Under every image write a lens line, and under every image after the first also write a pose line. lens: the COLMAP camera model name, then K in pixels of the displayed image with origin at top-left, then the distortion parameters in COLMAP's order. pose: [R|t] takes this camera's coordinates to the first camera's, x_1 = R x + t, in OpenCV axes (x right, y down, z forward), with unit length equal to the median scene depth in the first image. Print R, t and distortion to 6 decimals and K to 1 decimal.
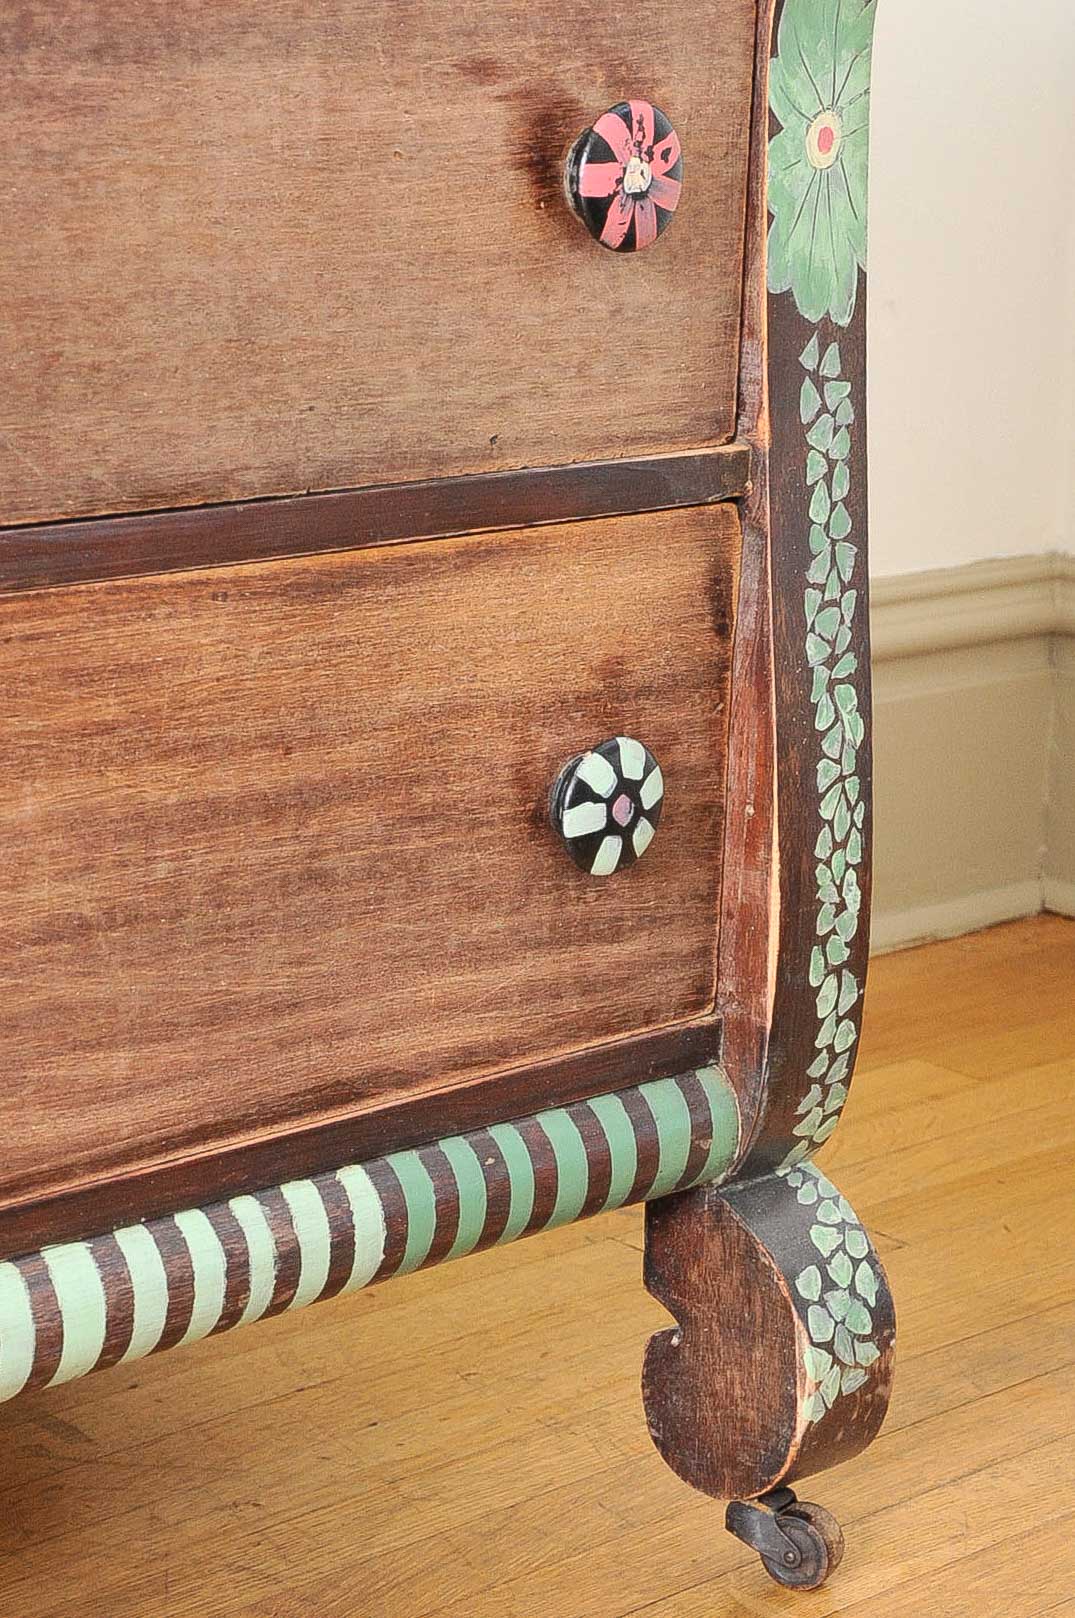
lens RADIAL K [[3601.8, 0, 537.0], [0, 3601.8, 804.3], [0, 0, 1]] dist [0.359316, 0.000000]
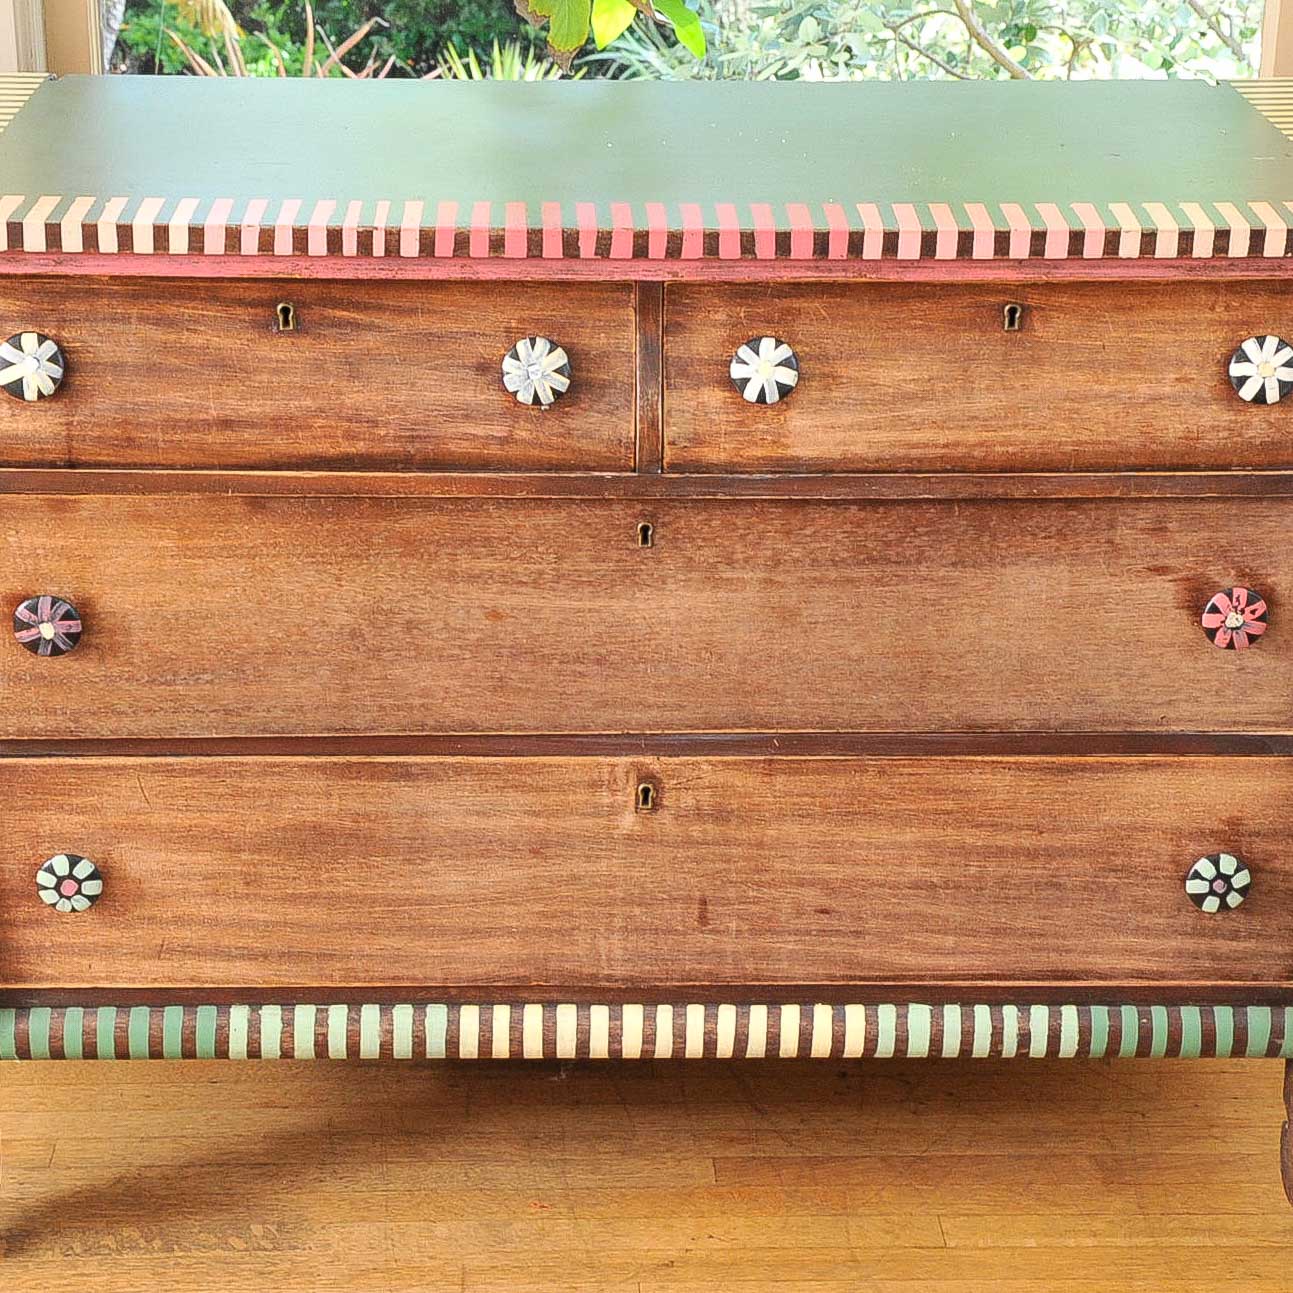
lens RADIAL K [[2936.6, 0, 646.4], [0, 2936.6, 646.9], [0, 0, 1]] dist [0.079361, 0.000000]
pose [[0.724135, 0.209618, -0.657031, 0.964984], [-0.142284, 0.977602, 0.155077, -0.387825], [0.674822, -0.018812, 0.737741, -0.586157]]
